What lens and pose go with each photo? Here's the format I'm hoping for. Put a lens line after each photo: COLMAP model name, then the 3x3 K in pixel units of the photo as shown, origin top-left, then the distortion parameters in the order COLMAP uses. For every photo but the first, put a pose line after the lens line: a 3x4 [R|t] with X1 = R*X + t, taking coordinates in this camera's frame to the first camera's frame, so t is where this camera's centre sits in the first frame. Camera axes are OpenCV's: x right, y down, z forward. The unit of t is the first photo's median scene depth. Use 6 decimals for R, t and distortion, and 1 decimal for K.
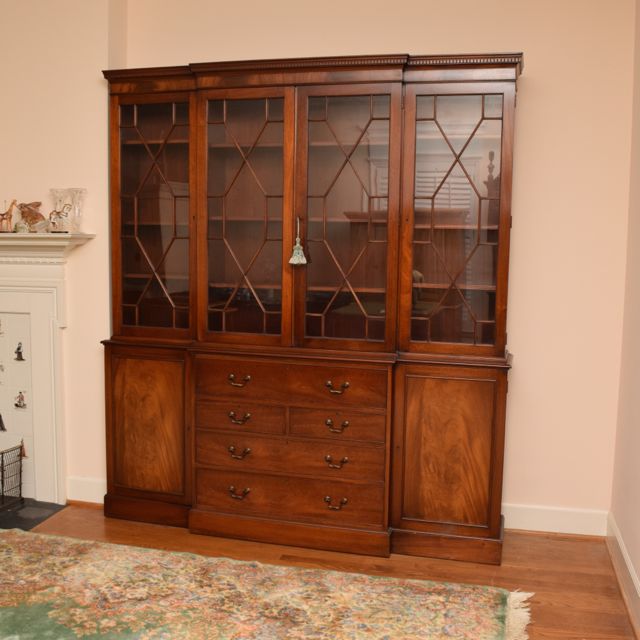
lens RADIAL K [[808.1, 0, 319.3], [0, 808.1, 322.3], [0, 0, 1]] dist [-0.037302, 0.000000]
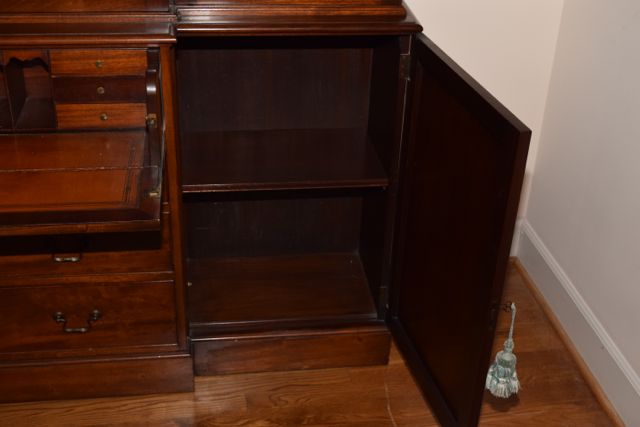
lens RADIAL K [[887.6, 0, 320.6], [0, 887.6, 214.0], [0, 0, 1]] dist [-0.012597, 0.000000]
pose [[0.922915, -0.181702, 0.339429, -0.015285], [0.027068, 0.910067, 0.413575, -0.059277], [-0.384051, -0.372507, 0.844833, 0.496600]]
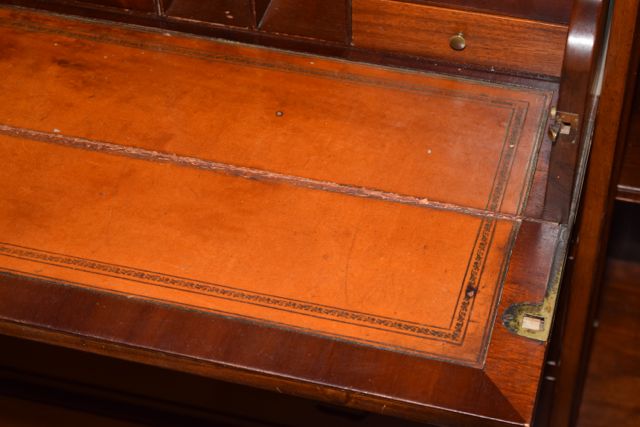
lens RADIAL K [[1367.7, 0, 318.7], [0, 1367.7, 213.7], [0, 0, 1]] dist [-0.012700, 0.000000]
pose [[0.999141, -0.025654, -0.032558, 0.027284], [0.040230, 0.789361, 0.612610, -0.068550], [0.009984, -0.613393, 0.789715, 0.705887]]
